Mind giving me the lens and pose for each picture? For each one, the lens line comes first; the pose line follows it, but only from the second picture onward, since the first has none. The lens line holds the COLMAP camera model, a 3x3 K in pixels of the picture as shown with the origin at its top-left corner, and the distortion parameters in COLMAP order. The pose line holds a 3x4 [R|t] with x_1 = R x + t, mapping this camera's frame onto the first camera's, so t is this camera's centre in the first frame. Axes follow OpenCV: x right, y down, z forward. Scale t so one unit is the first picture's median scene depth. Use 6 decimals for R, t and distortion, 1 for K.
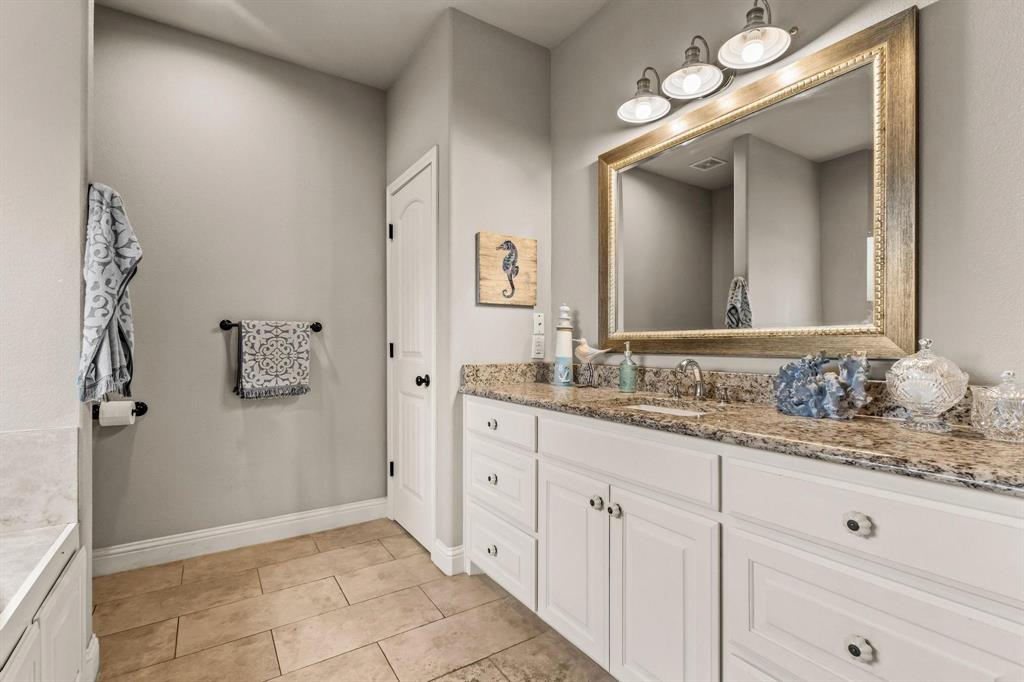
lens RADIAL K [[468.9, 0, 502.0], [0, 468.9, 341.7], [0, 0, 1]] dist [0.006517, -0.001862]
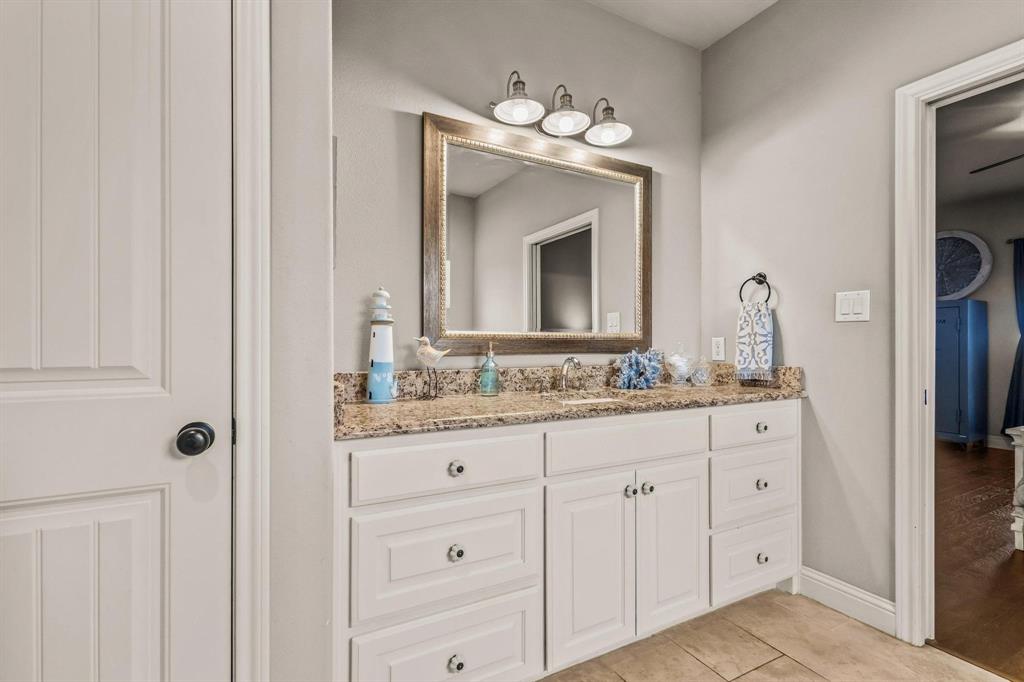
lens RADIAL K [[468.9, 0, 501.8], [0, 468.9, 344.2], [0, 0, 1]] dist [0.006517, -0.001862]
pose [[0.081557, 0.001014, 0.996668, -0.733853], [-0.006931, 0.999976, -0.000451, 0.005606], [-0.996645, -0.006871, 0.081562, 0.989731]]
